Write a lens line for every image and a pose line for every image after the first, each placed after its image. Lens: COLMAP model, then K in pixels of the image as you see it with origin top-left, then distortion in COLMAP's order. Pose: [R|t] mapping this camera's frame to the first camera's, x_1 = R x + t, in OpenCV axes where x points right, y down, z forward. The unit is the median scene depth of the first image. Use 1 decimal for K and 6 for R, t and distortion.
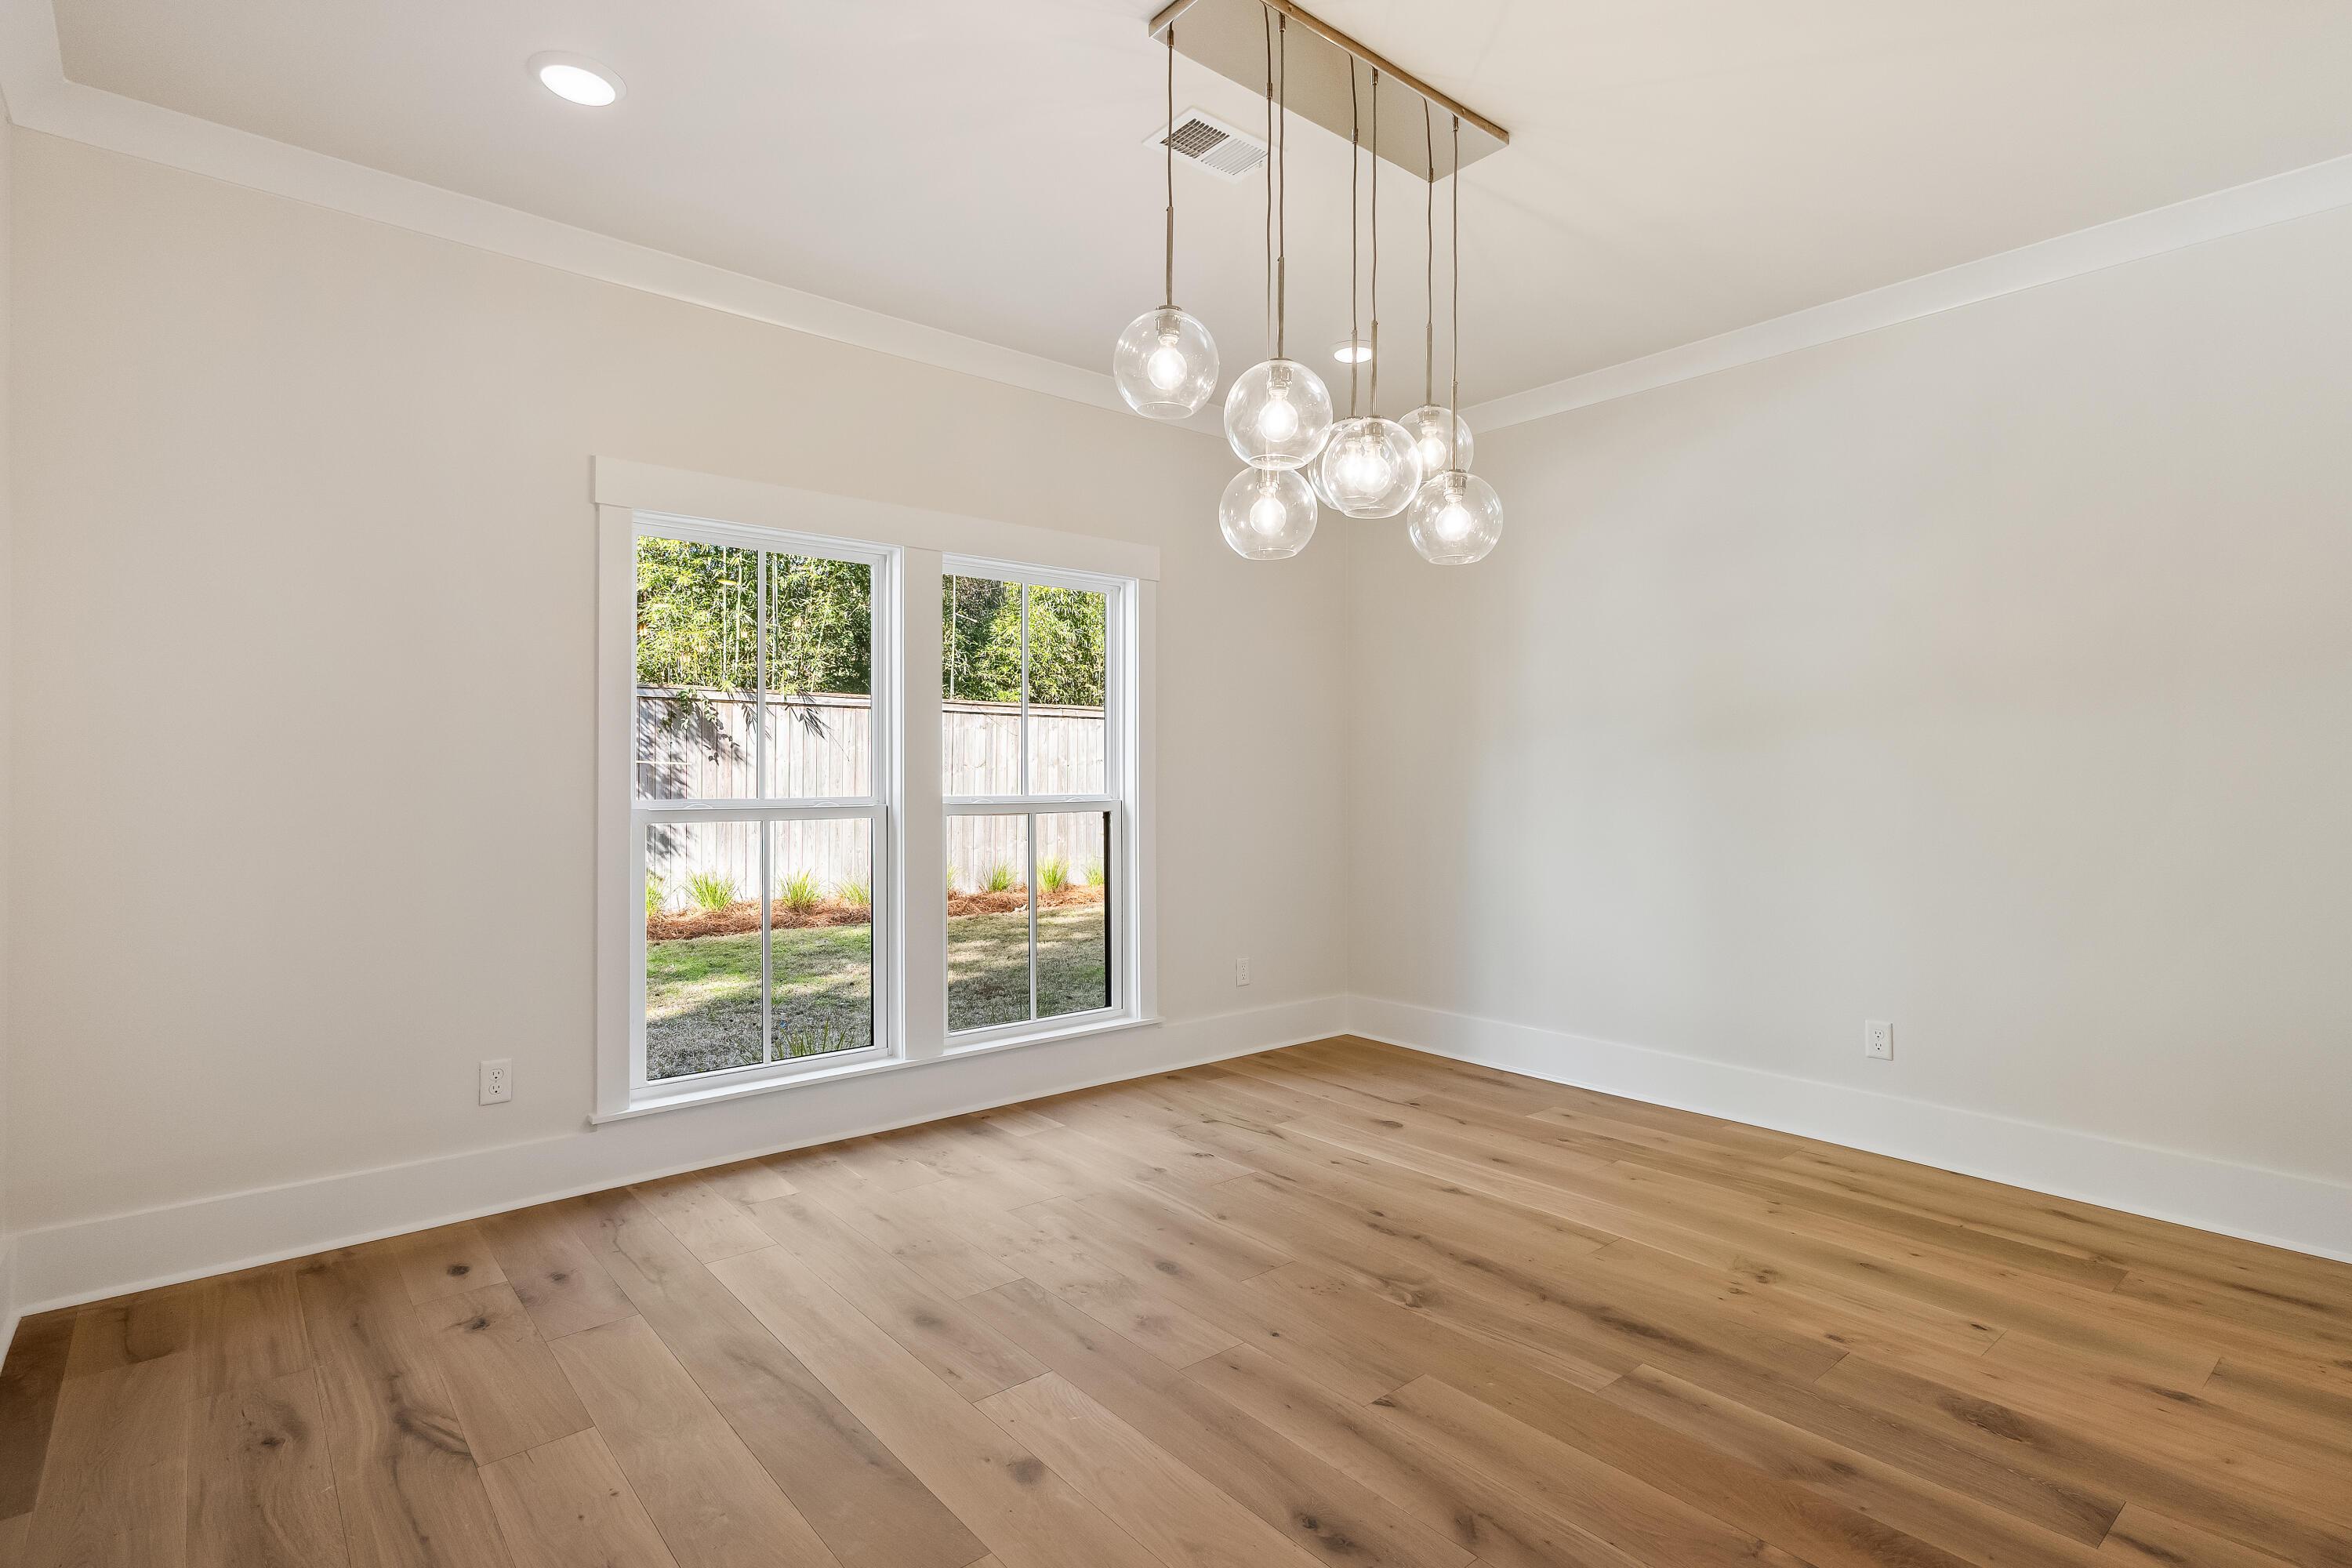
lens RADIAL K [[1150.9, 0, 1196.0], [0, 1150.9, 771.9], [0, 0, 1]] dist [0.006487, 0.000224]
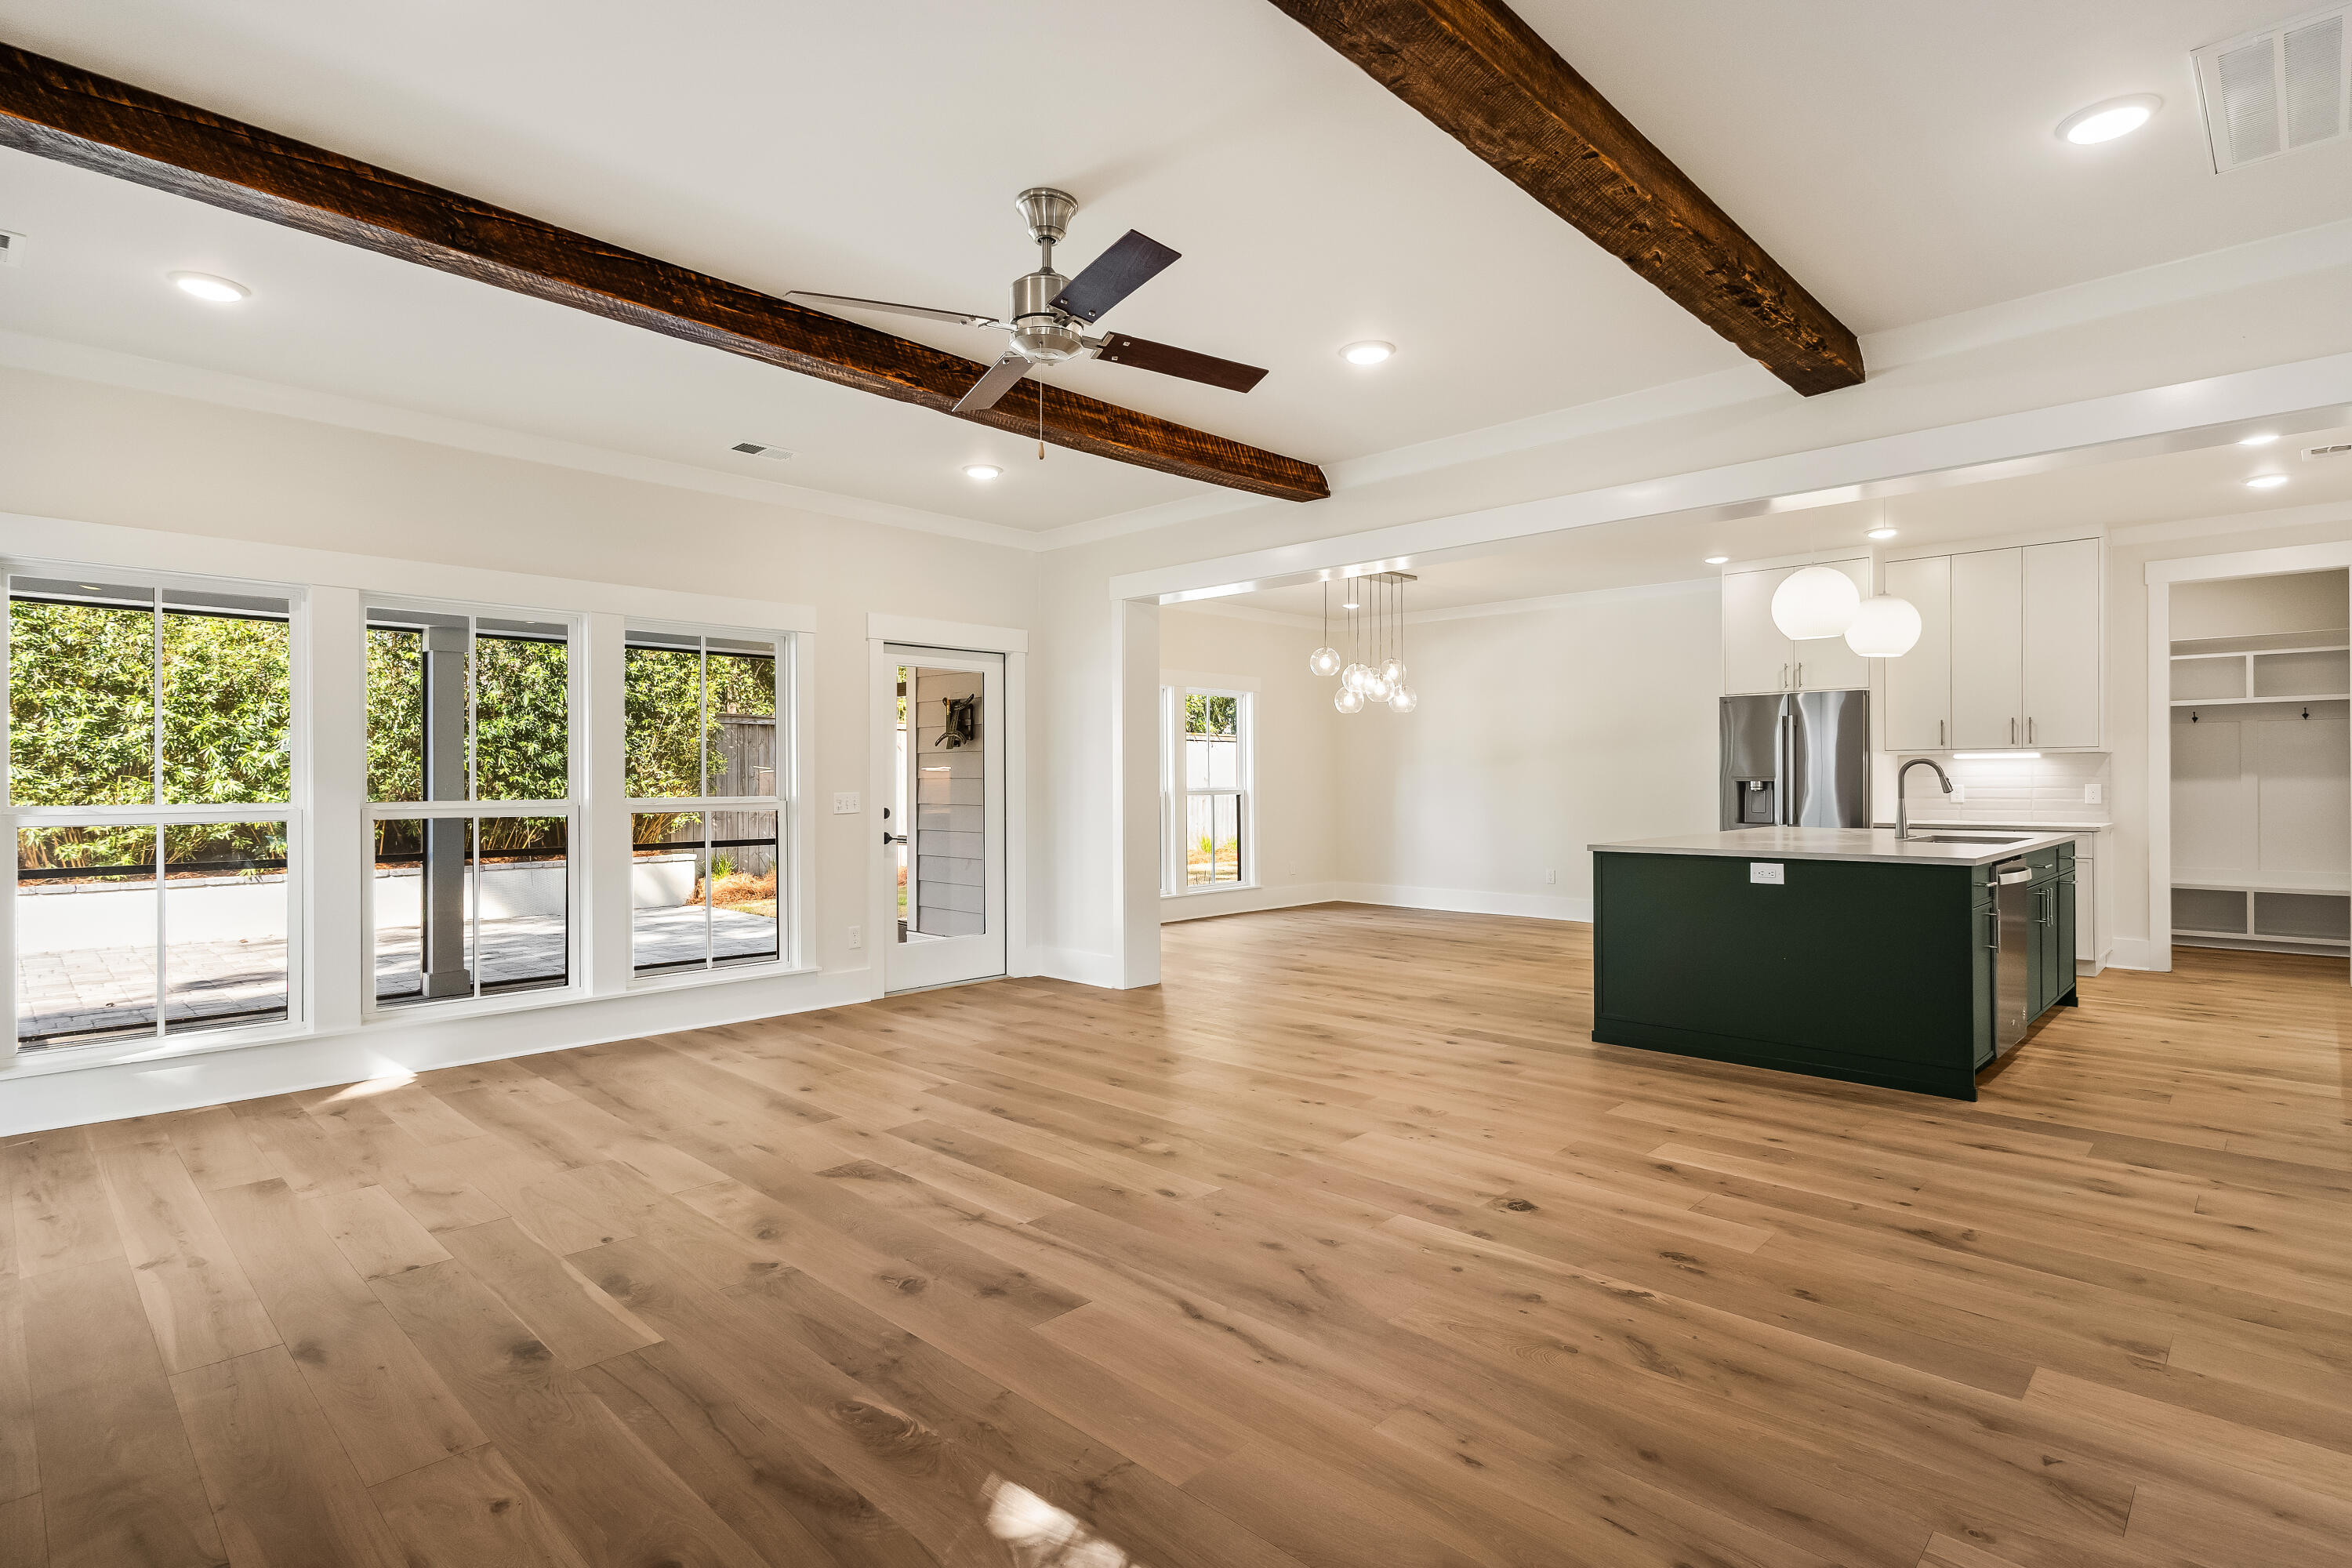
lens RADIAL K [[1150.9, 0, 1162.5], [0, 1150.9, 776.1], [0, 0, 1]] dist [0.006487, 0.000224]
pose [[0.996654, 0.005479, 0.081550, -0.668798], [-0.005226, 0.999981, -0.003316, 0.007804], [-0.081567, 0.002878, 0.996664, -2.041402]]
